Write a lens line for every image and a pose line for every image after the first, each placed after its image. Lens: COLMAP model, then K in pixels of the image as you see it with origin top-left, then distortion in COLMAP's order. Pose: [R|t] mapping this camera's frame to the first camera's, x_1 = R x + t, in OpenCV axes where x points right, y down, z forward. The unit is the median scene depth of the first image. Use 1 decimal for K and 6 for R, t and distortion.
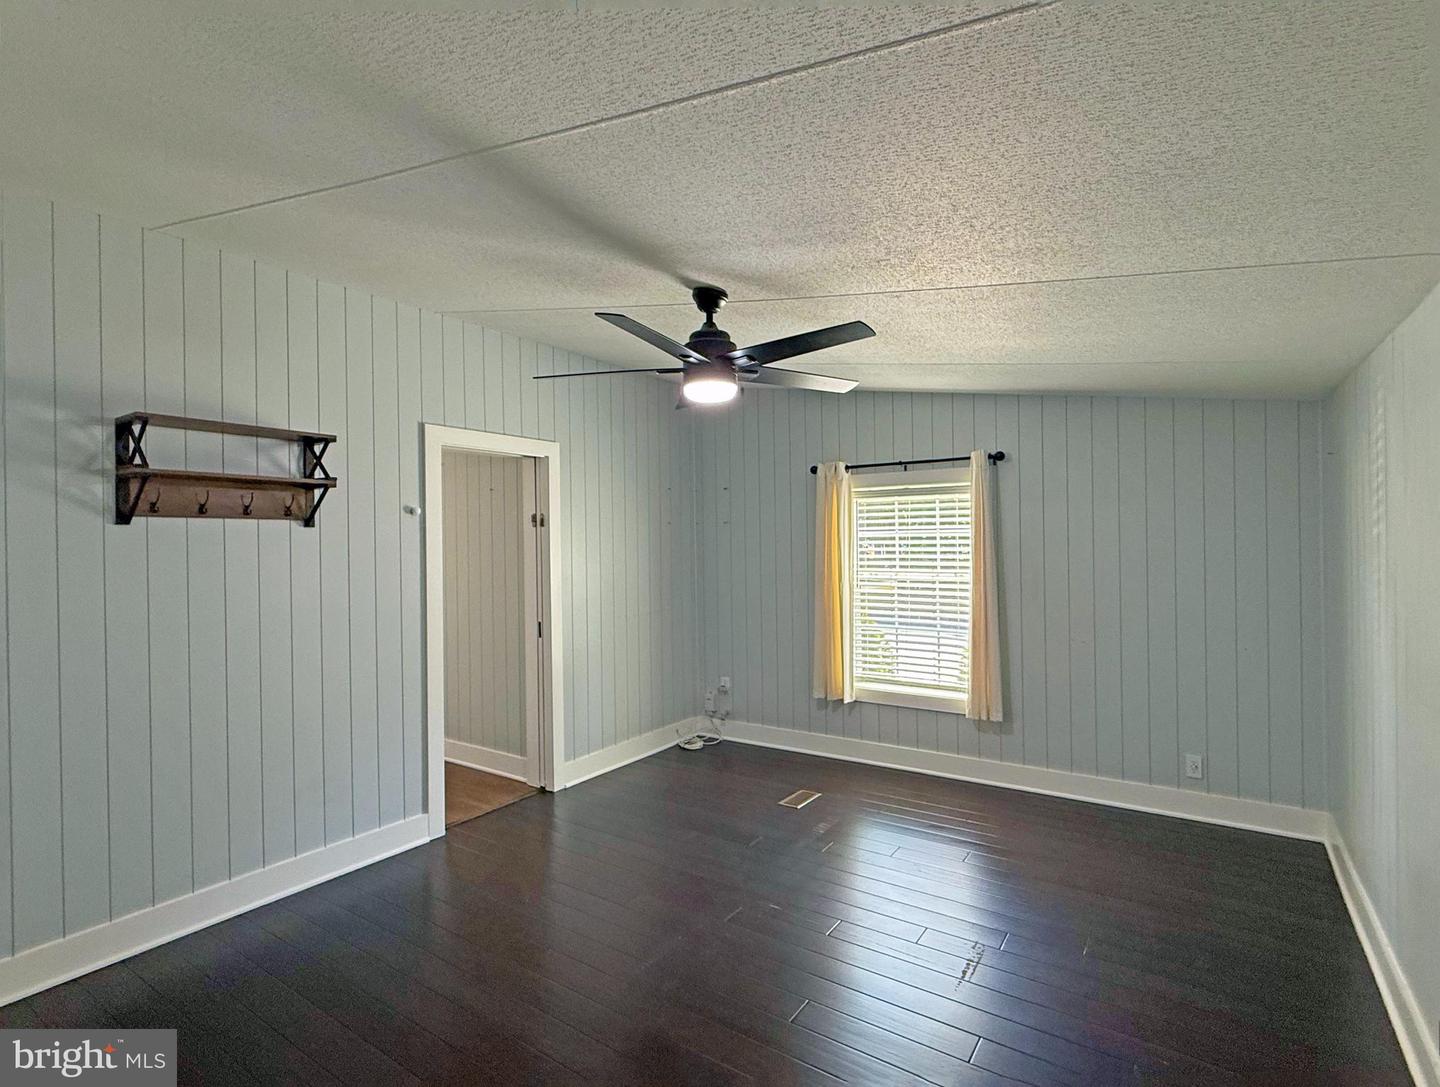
lens RADIAL K [[719.8, 0, 721.0], [0, 719.8, 546.4], [0, 0, 1]] dist [0.001251, 0.000270]
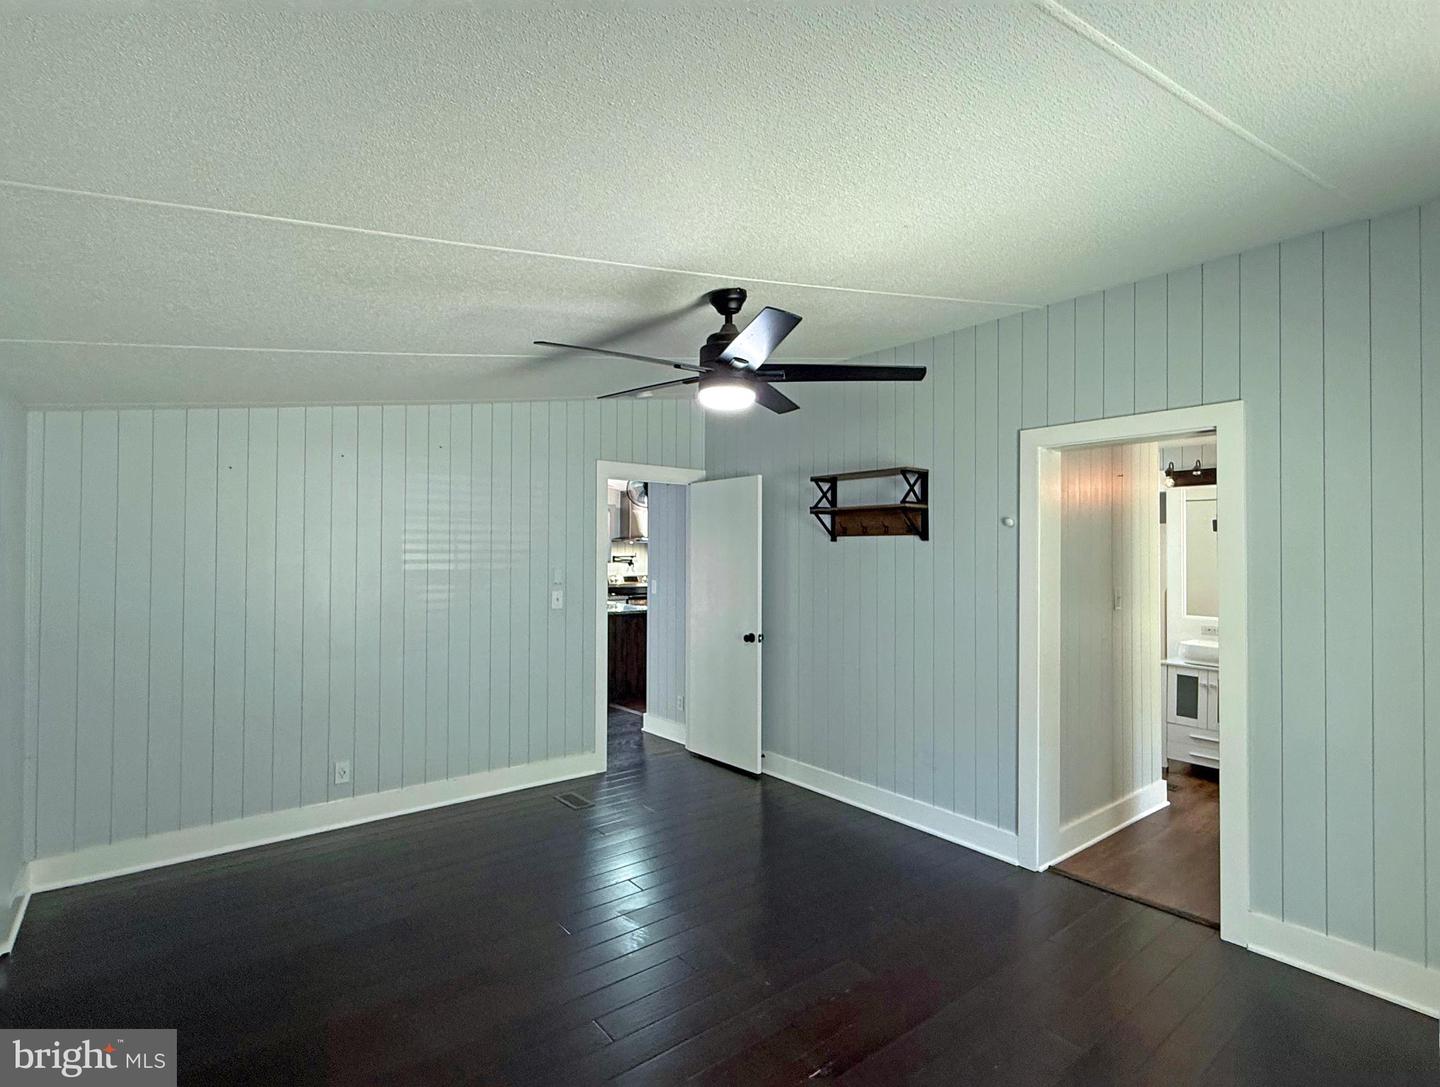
lens RADIAL K [[719.8, 0, 721.0], [0, 719.8, 546.4], [0, 0, 1]] dist [0.001251, 0.000270]
pose [[-0.302319, -0.005745, -0.953190, 0.504545], [-0.008793, 0.999956, -0.003238, -0.006595], [0.953166, 0.007402, -0.302356, 0.729243]]
